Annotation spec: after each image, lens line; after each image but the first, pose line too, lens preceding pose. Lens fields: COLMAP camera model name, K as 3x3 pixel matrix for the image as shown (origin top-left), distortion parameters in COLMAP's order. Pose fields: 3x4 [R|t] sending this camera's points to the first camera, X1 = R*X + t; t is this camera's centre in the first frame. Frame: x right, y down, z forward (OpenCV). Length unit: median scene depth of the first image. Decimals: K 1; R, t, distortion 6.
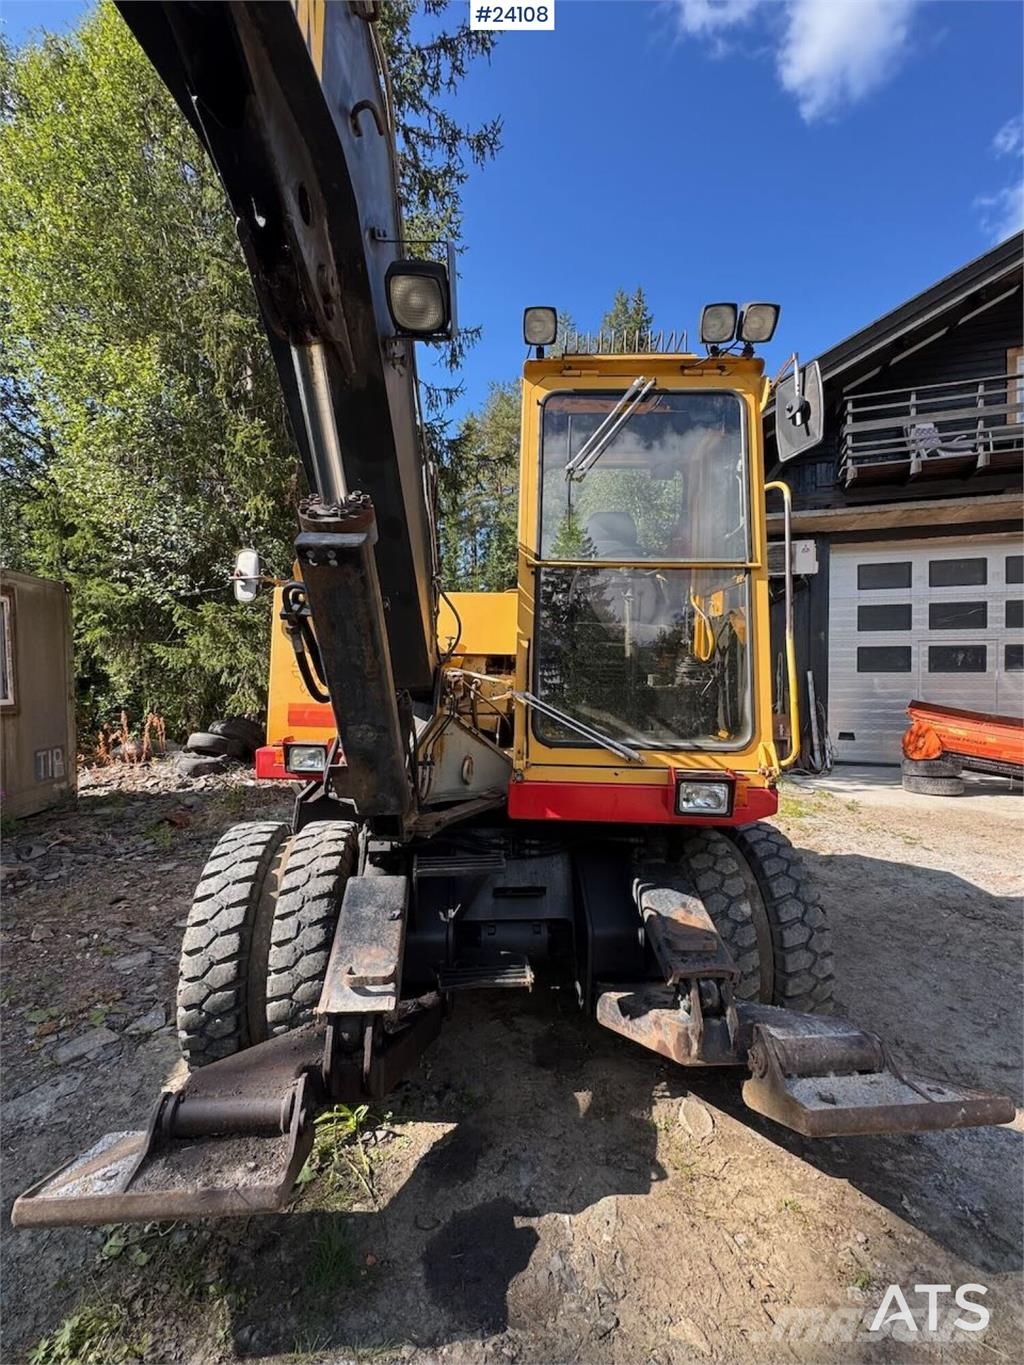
lens RADIAL K [[681.5, 0, 525.6], [0, 681.5, 685.4], [0, 0, 1]] dist [-0.001575, 0.000364]
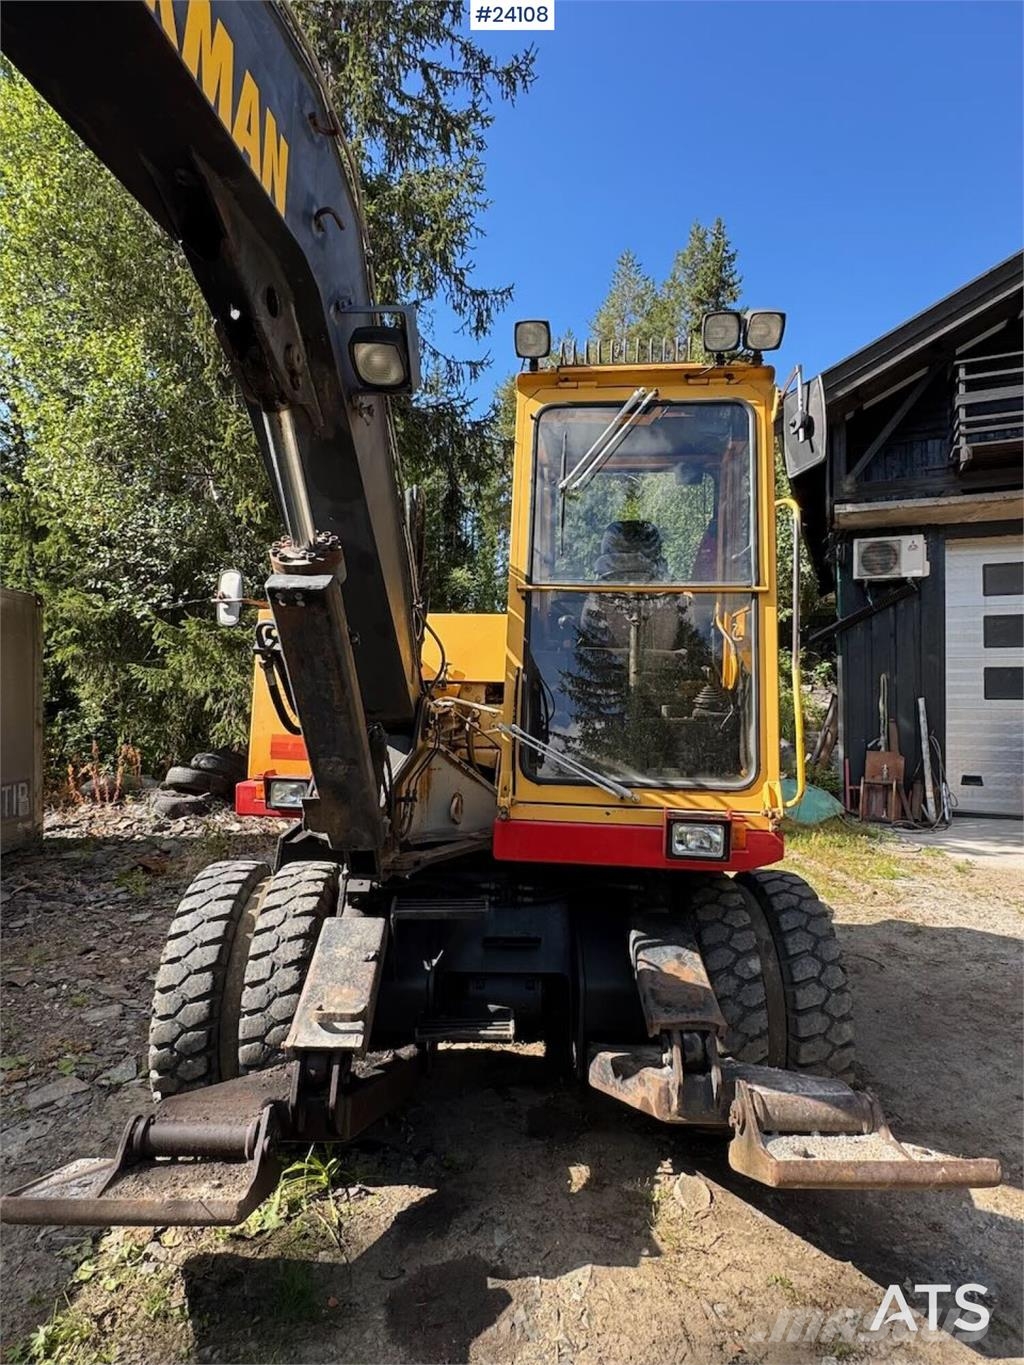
lens RADIAL K [[876.9, 0, 519.8], [0, 876.9, 679.0], [0, 0, 1]] dist [0.001218, -0.000765]
pose [[0.996844, 0.002916, -0.079337, 0.103642], [-0.005842, 0.999310, -0.036671, -0.008853], [0.079175, 0.037019, 0.996173, -0.205110]]
